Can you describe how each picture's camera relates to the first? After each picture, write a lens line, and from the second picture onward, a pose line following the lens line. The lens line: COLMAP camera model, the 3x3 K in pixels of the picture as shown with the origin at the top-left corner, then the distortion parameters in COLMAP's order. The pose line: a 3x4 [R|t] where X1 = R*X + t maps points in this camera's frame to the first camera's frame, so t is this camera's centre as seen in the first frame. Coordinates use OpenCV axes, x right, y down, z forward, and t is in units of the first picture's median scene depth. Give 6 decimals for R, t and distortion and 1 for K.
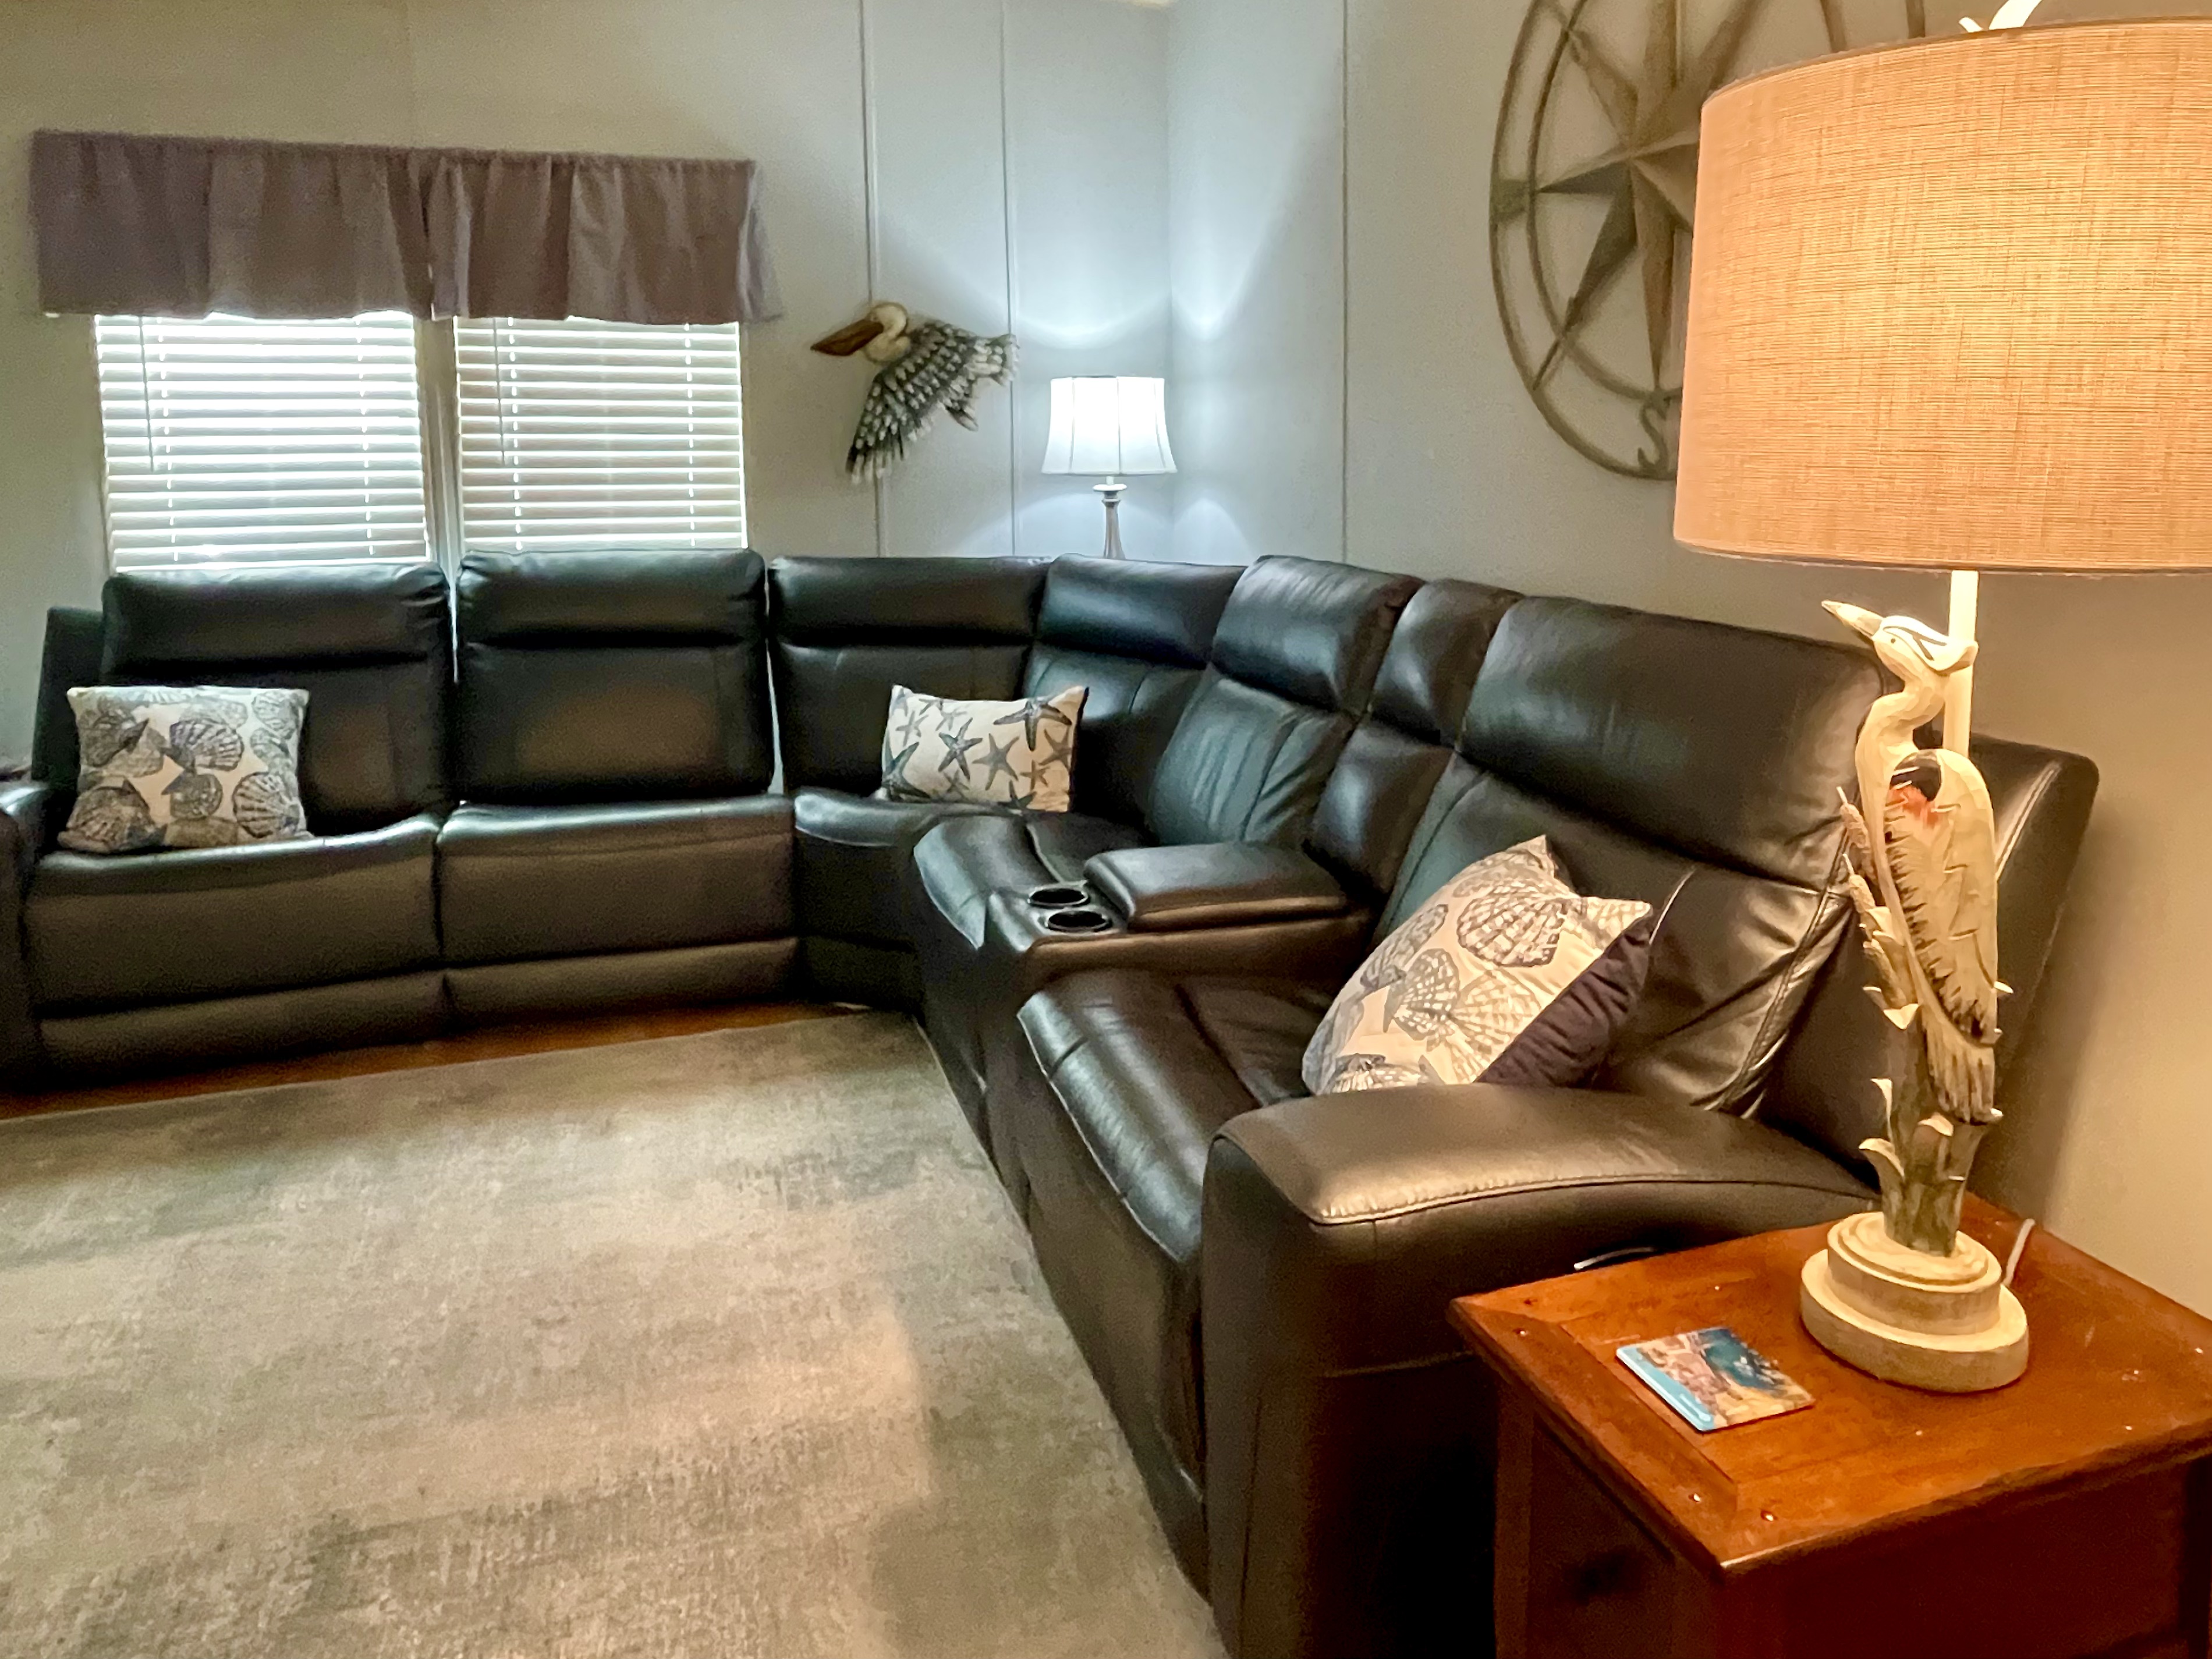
lens RADIAL K [[1506.0, 0, 1105.3], [0, 1506.0, 615.3], [0, 0, 1]] dist [-0.002608, -0.004451]
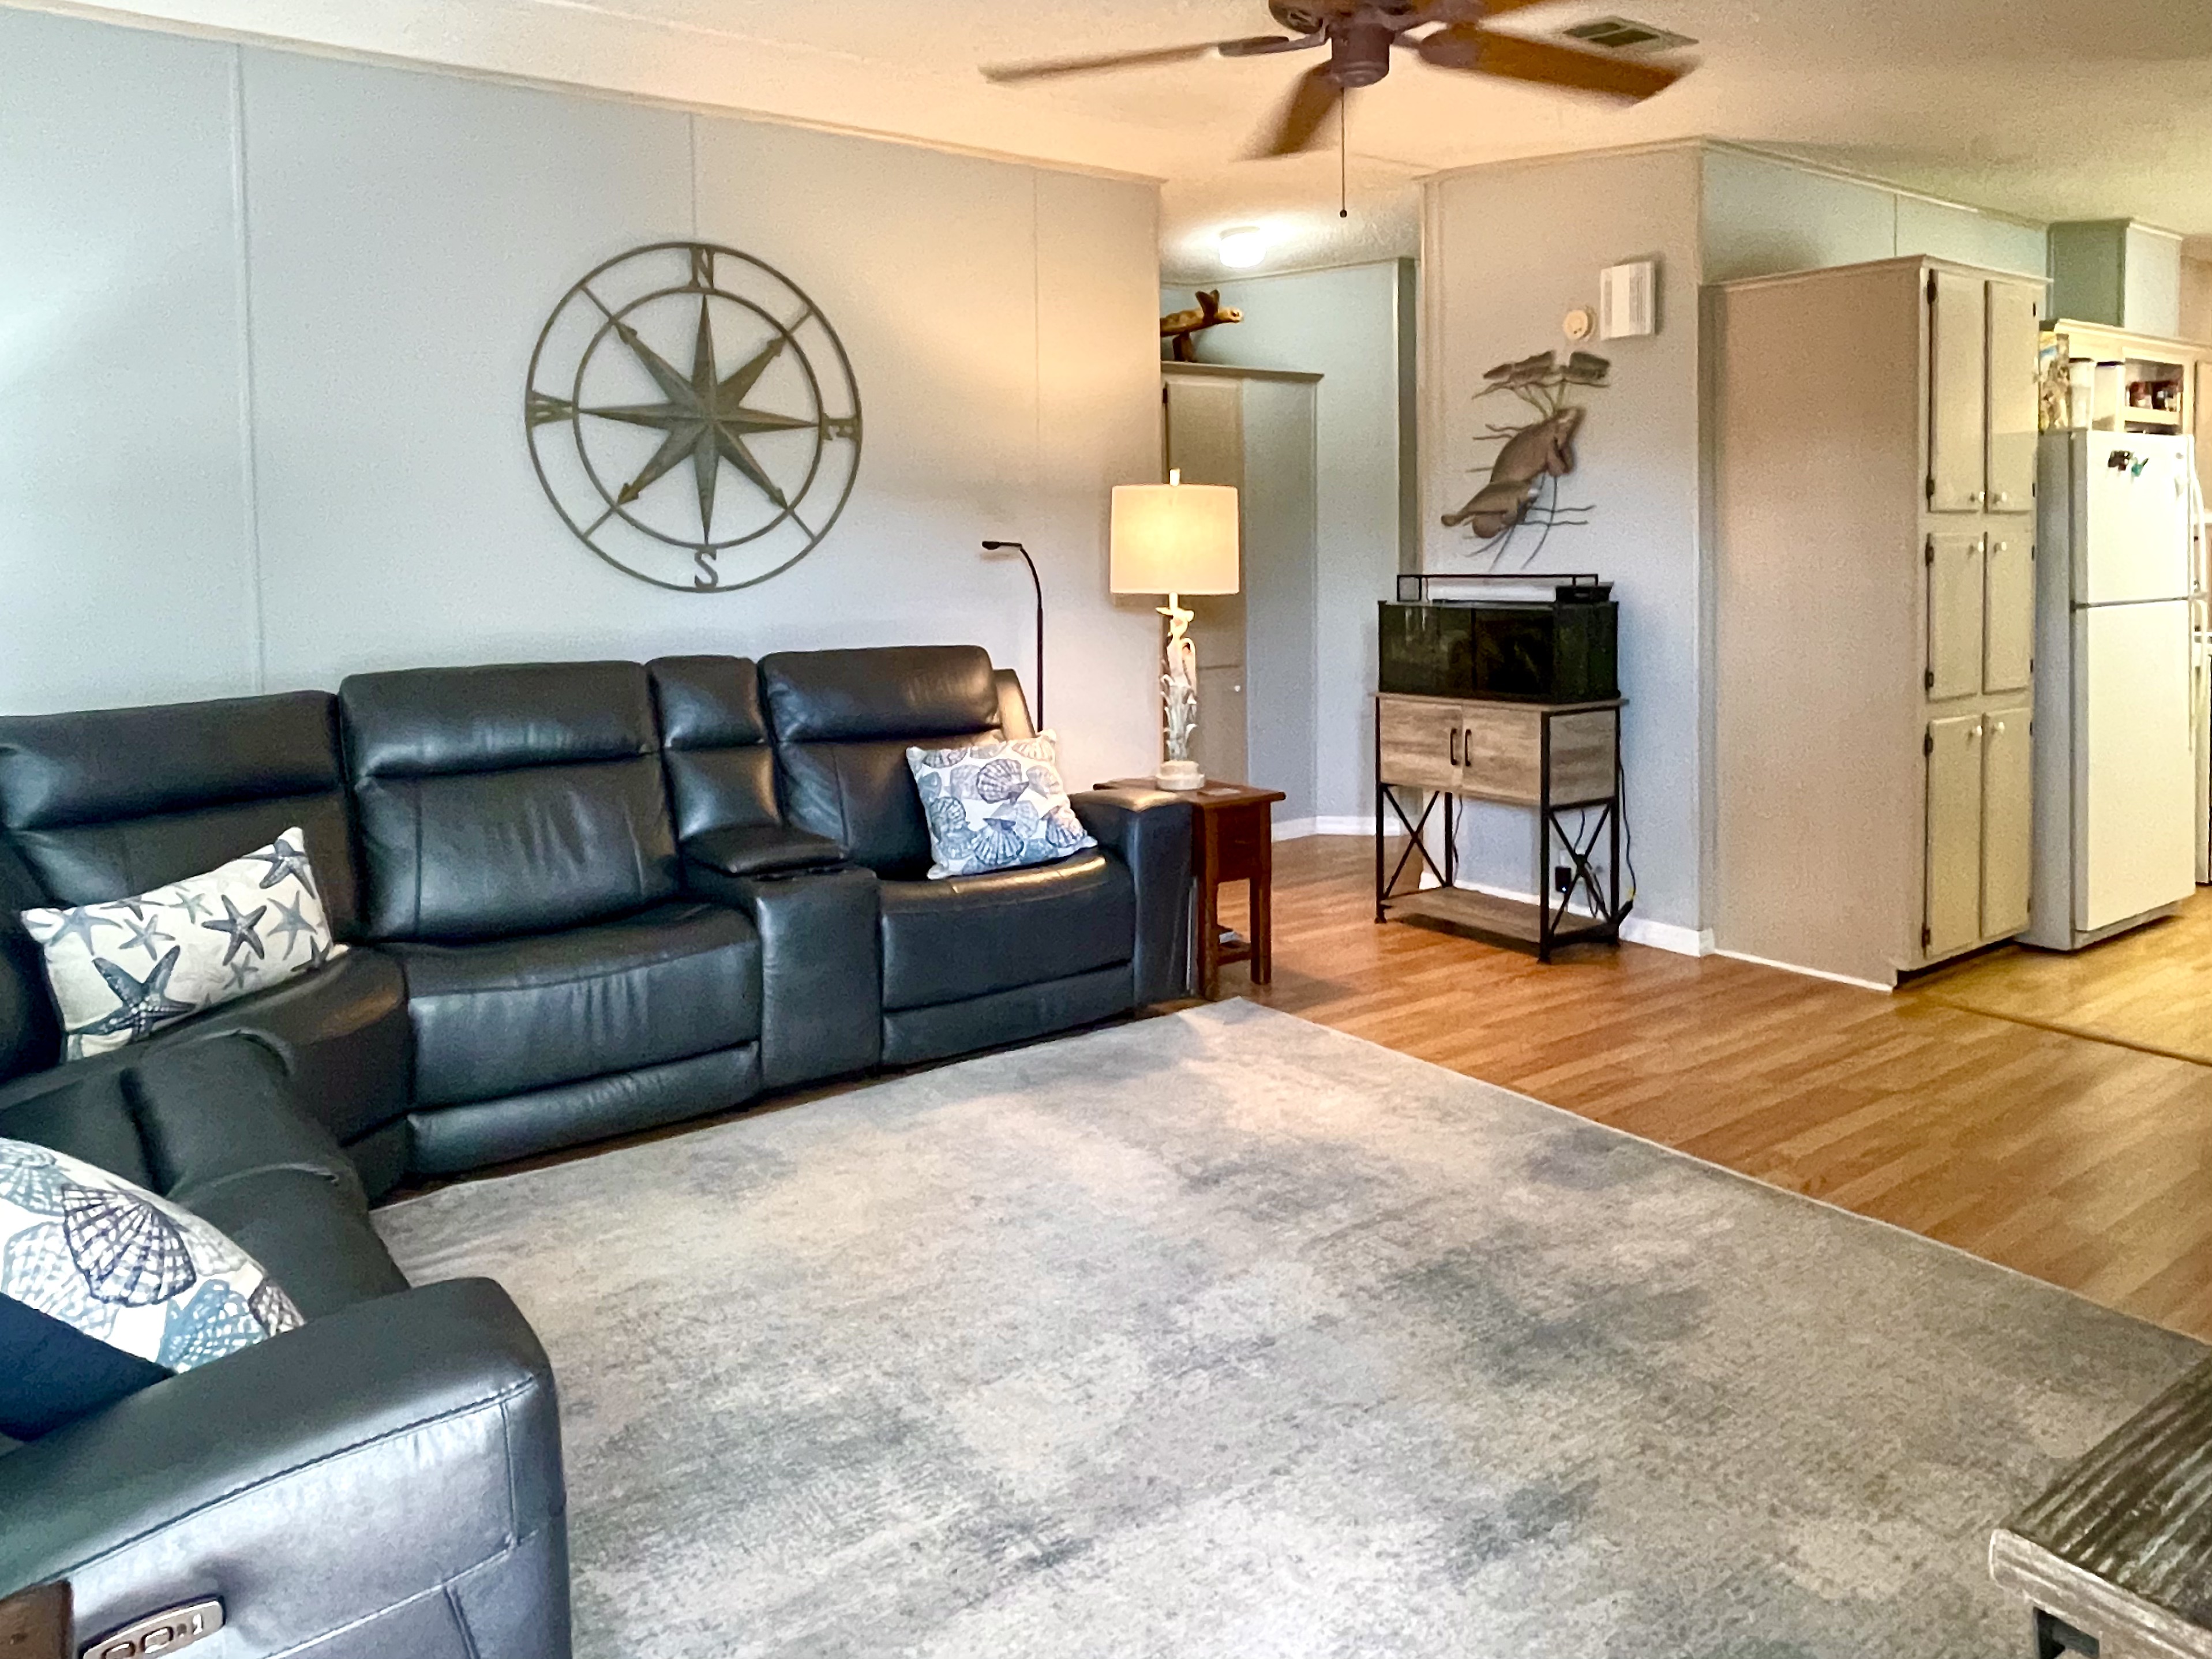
lens RADIAL K [[1505.8, 0, 1124.5], [0, 1505.8, 638.5], [0, 0, 1]] dist [-0.002608, -0.004451]
pose [[-0.319694, -0.039220, 0.946709, -1.079737], [0.117737, 0.989755, 0.080762, -0.086944], [-0.940178, 0.137282, -0.311801, 0.781525]]
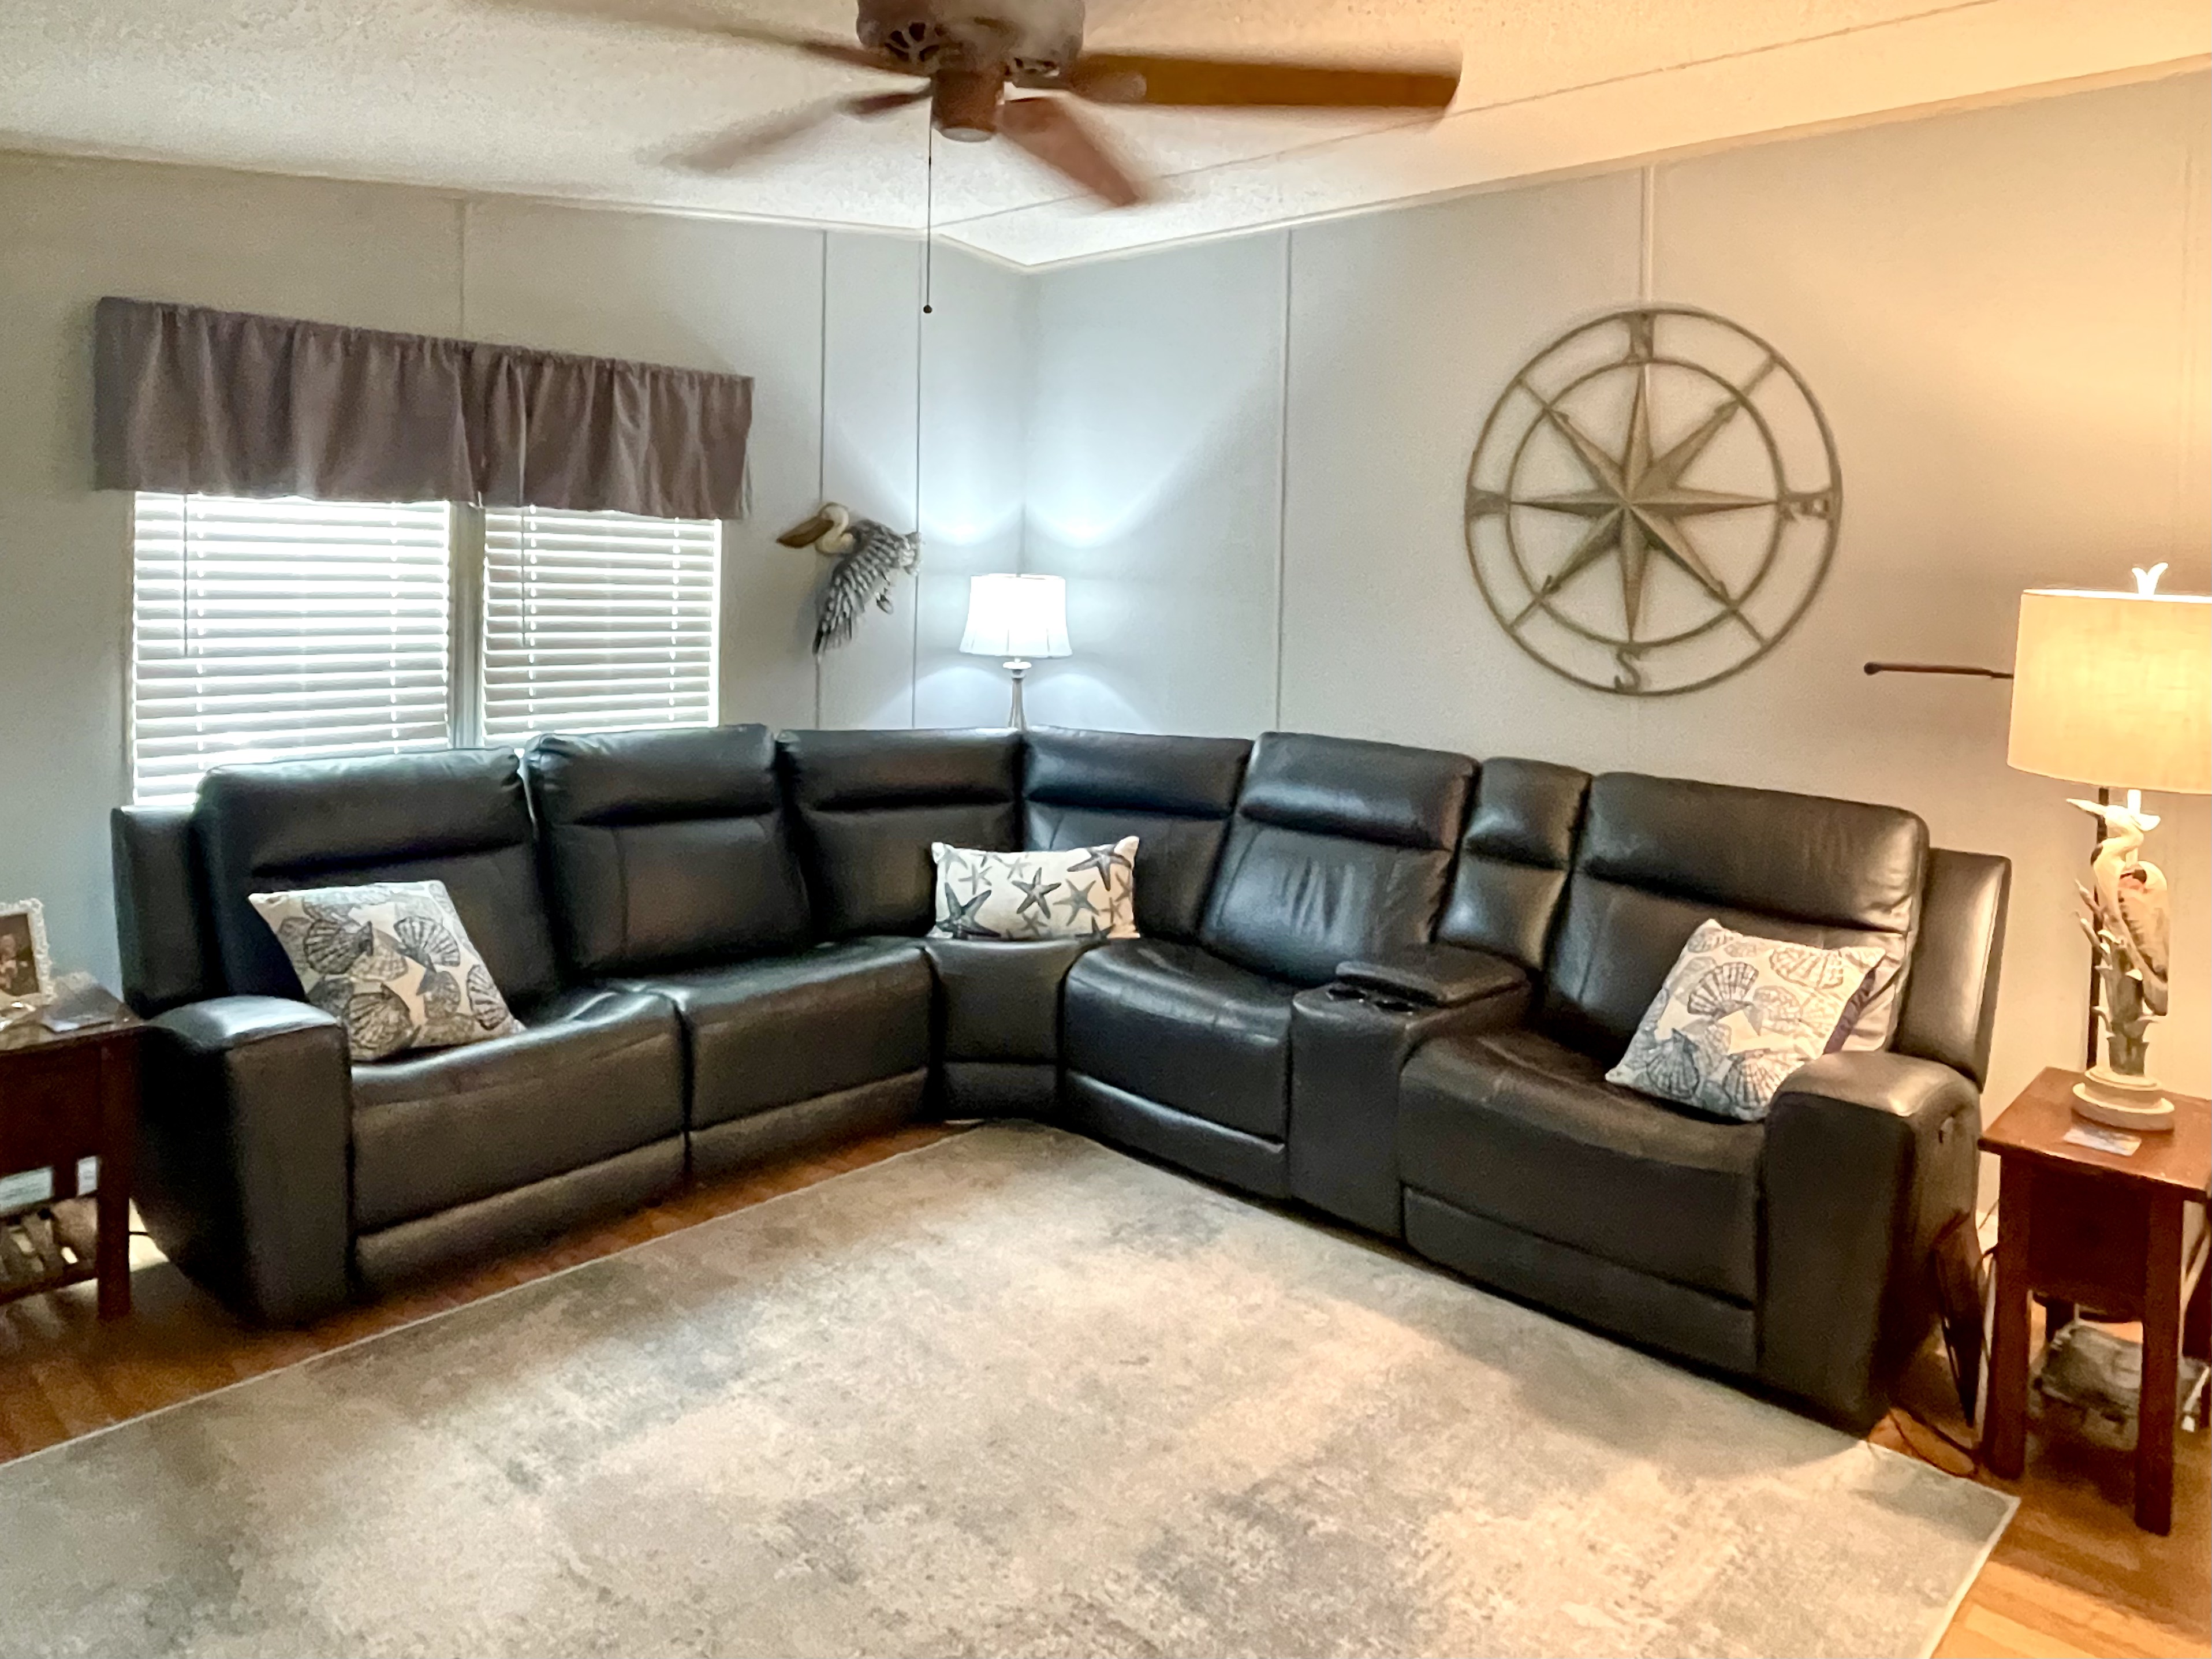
lens RADIAL K [[1506.0, 0, 1088.5], [0, 1506.0, 591.1], [0, 0, 1]] dist [-0.002608, -0.004451]
pose [[0.876335, 0.025820, 0.481009, -0.663703], [0.016170, 0.996423, -0.082946, -0.054596], [-0.481430, 0.080467, 0.872783, -0.107064]]
